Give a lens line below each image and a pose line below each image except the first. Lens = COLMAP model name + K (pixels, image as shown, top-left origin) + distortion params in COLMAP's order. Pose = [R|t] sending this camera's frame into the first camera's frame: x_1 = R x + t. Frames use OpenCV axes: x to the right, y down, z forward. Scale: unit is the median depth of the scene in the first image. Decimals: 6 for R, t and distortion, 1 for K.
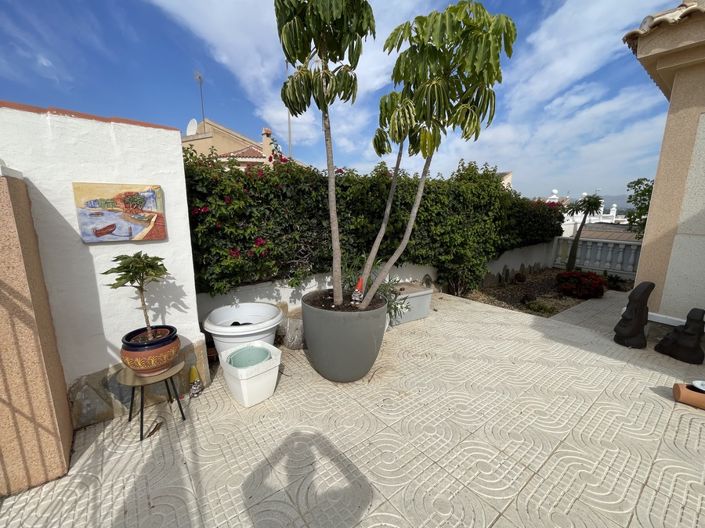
lens RADIAL K [[303.4, 0, 351.0], [0, 303.4, 263.2], [0, 0, 1]] dist [-0.000620, 0.000282]
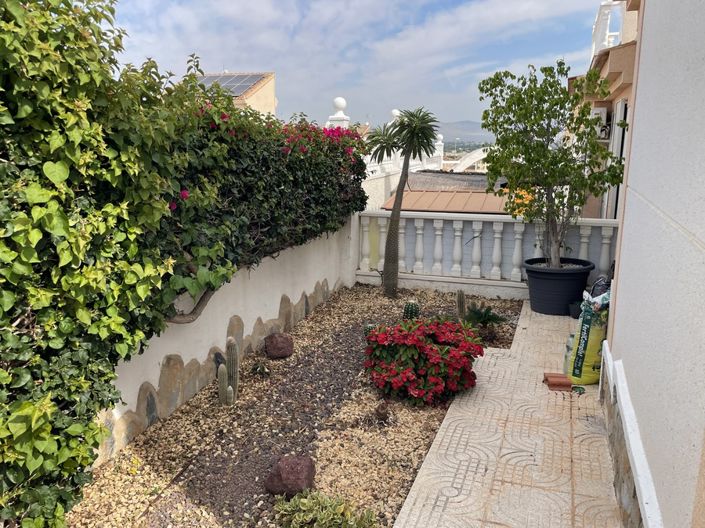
lens RADIAL K [[606.1, 0, 352.7], [0, 606.1, 244.8], [0, 0, 1]] dist [0.096978, 0.000024]
pose [[0.831728, -0.098527, 0.546370, 0.390840], [0.107157, 0.994111, 0.016145, -0.100422], [-0.544743, 0.045119, 0.837388, 0.555512]]
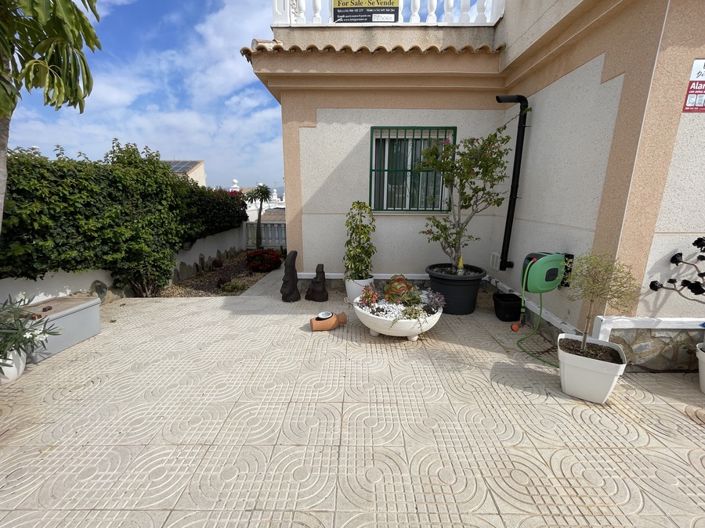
lens RADIAL K [[303.4, 0, 351.0], [0, 303.4, 263.2], [0, 0, 1]] dist [-0.000620, 0.000282]
pose [[0.623402, -0.175821, 0.761877, 0.072051], [0.149395, 0.983223, 0.104661, 0.008685], [-0.767497, 0.048575, 0.639210, -0.029745]]
